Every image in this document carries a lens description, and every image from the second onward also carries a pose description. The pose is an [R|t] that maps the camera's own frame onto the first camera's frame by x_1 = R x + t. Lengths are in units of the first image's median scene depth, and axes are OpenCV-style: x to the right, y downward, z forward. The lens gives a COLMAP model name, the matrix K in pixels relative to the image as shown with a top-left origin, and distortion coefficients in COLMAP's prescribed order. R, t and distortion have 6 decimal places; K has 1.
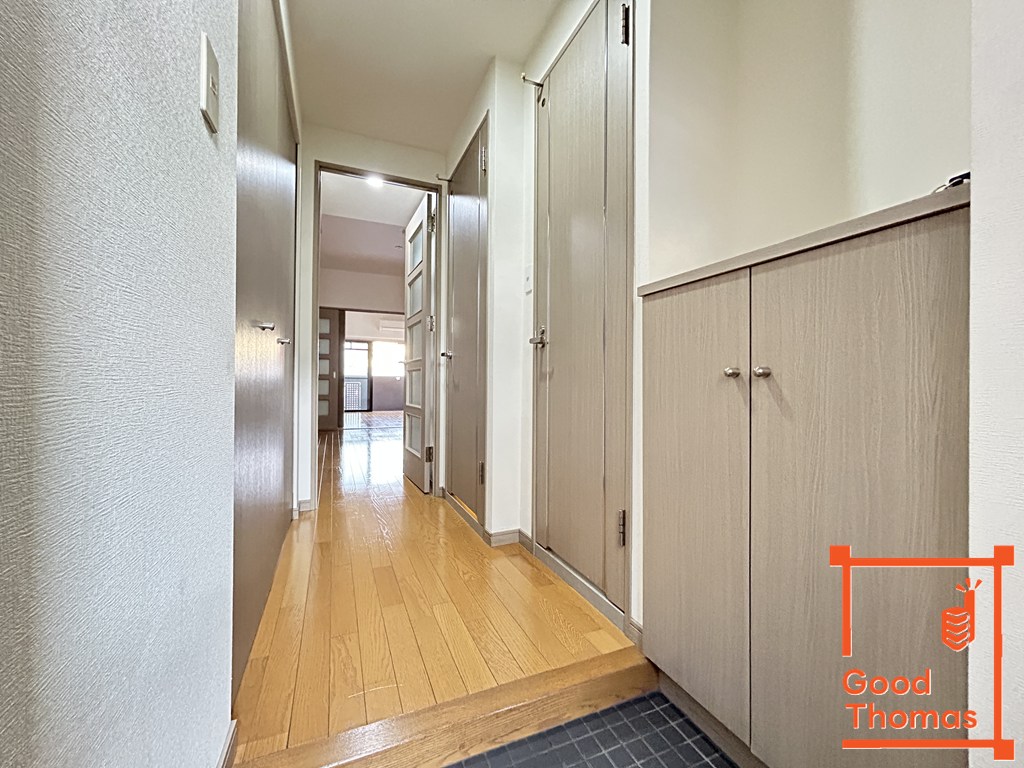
lens RADIAL K [[411.1, 0, 510.6], [0, 411.1, 381.1], [0, 0, 1]] dist [0.002353, 0.000413]
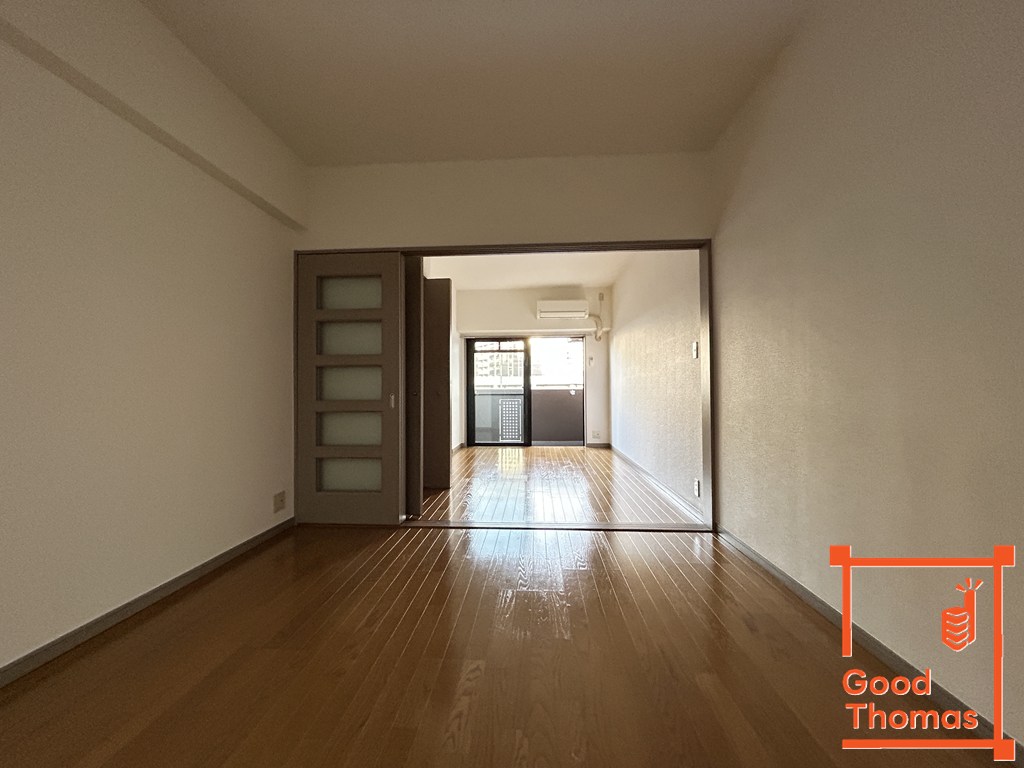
lens RADIAL K [[411.1, 0, 512.2], [0, 411.1, 386.3], [0, 0, 1]] dist [0.002353, 0.000413]
pose [[0.893889, -0.019210, -0.447876, -0.073360], [0.017787, 0.999815, -0.007383, -0.014956], [0.447934, -0.001367, 0.894065, 0.411474]]
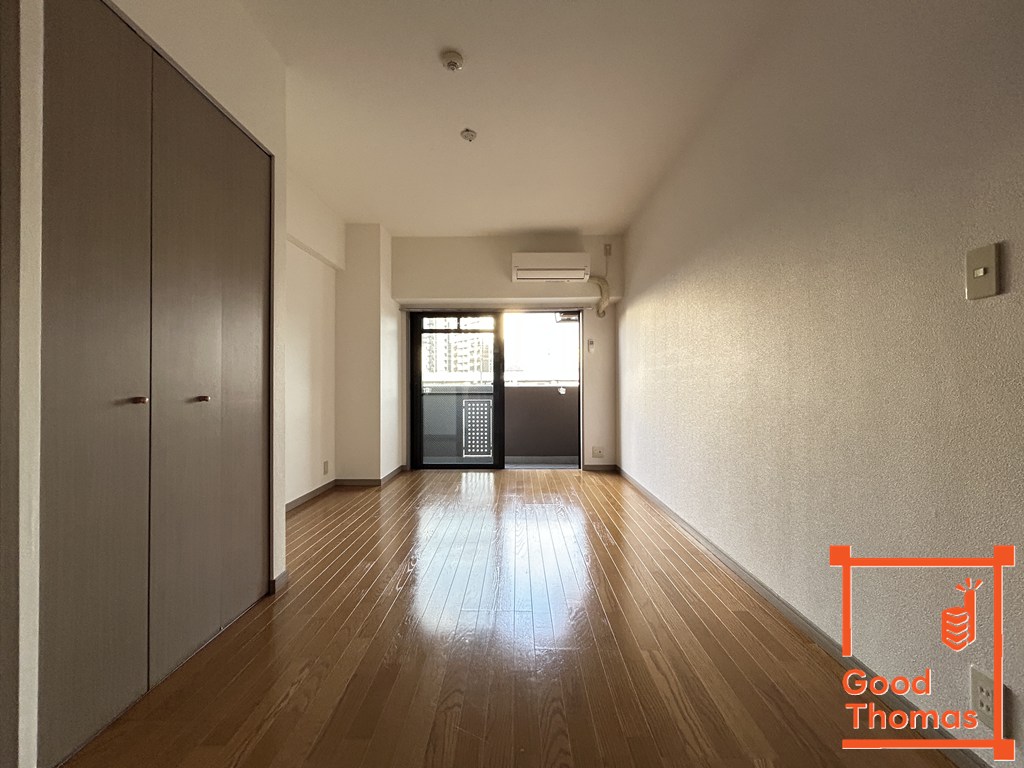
lens RADIAL K [[411.1, 0, 513.8], [0, 411.1, 383.2], [0, 0, 1]] dist [0.002353, 0.000413]
pose [[0.915055, -0.015203, -0.403043, -0.146081], [0.014640, 0.999883, -0.004478, -0.016151], [0.403064, -0.001803, 0.915170, 0.596717]]
